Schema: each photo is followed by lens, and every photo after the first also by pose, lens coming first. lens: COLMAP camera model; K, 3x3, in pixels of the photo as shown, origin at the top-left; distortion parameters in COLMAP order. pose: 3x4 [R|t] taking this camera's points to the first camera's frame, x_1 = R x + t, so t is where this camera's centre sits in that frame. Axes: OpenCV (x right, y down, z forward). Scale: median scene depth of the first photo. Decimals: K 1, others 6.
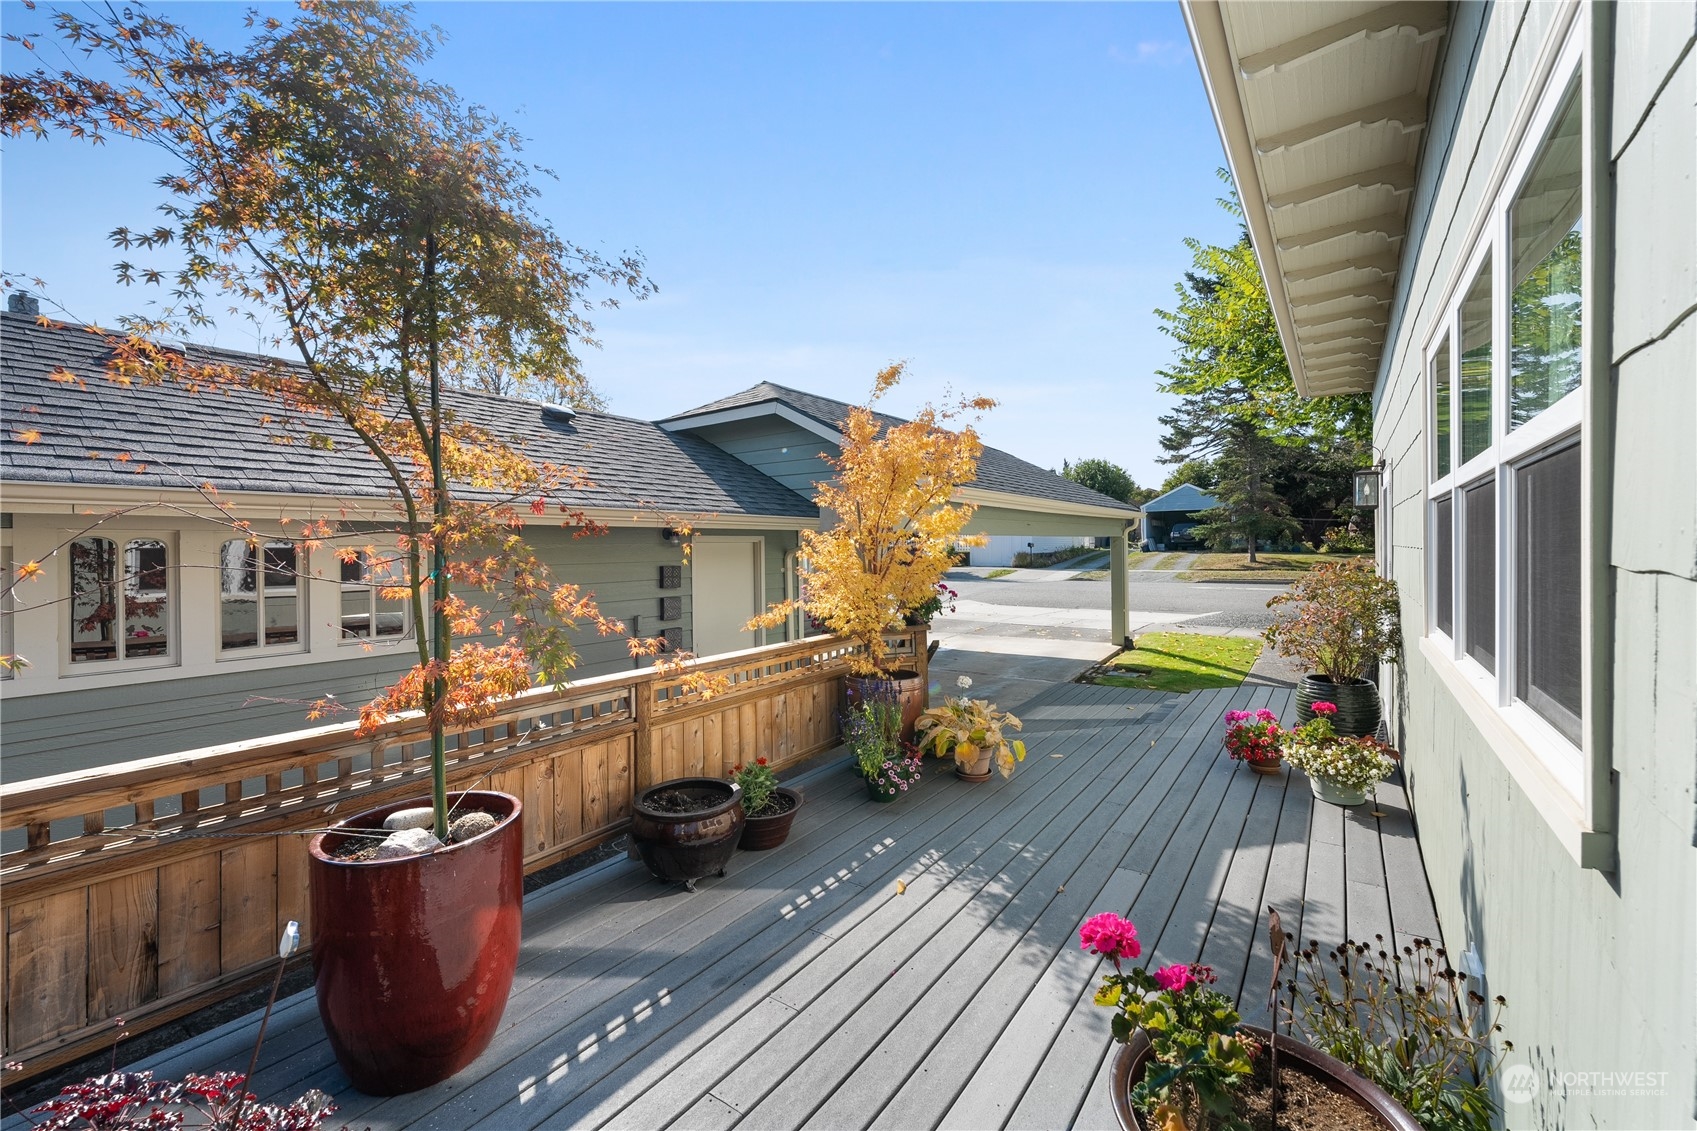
lens RADIAL K [[698.8, 0, 833.5], [0, 698.8, 558.7], [0, 0, 1]] dist [-0.000571, 0.000548]
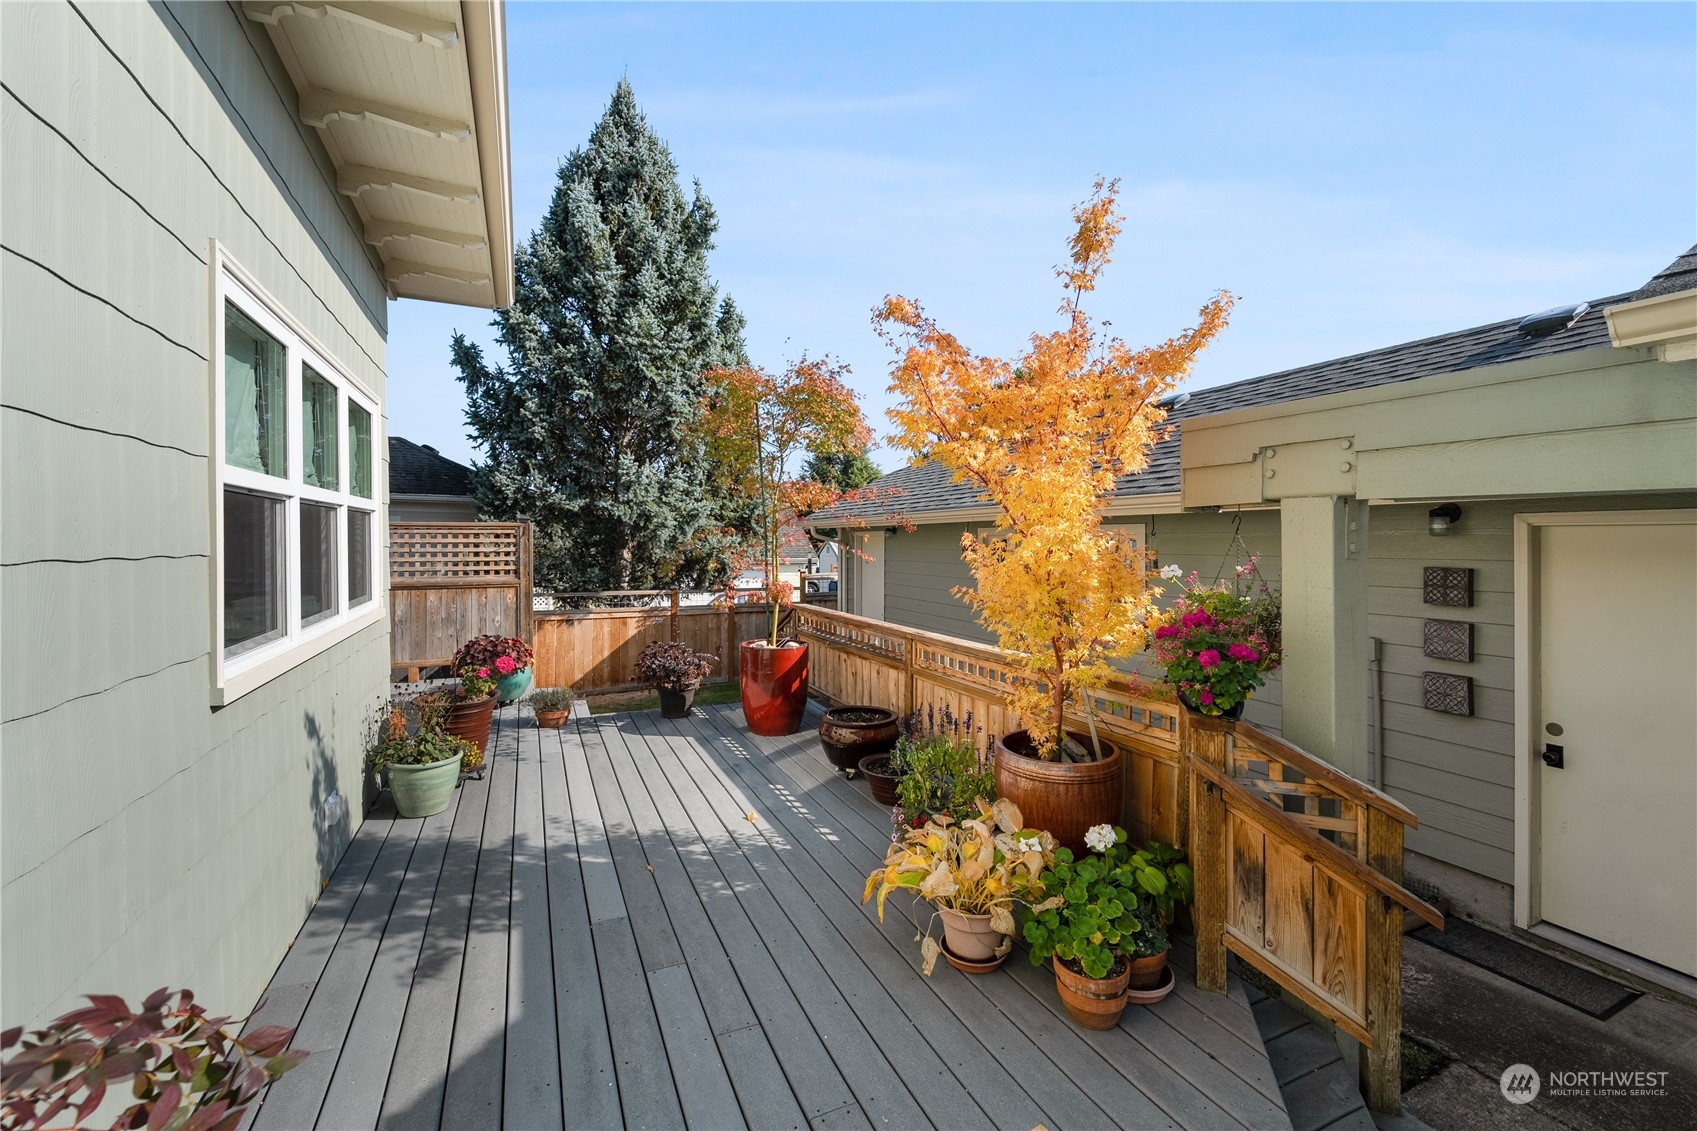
lens RADIAL K [[698.8, 0, 864.4], [0, 698.8, 537.2], [0, 0, 1]] dist [-0.000571, 0.000548]
pose [[-0.471908, 0.011671, -0.881571, 1.055270], [-0.003648, 0.999878, 0.015190, -0.042854], [0.881640, 0.010384, -0.471807, 1.710339]]
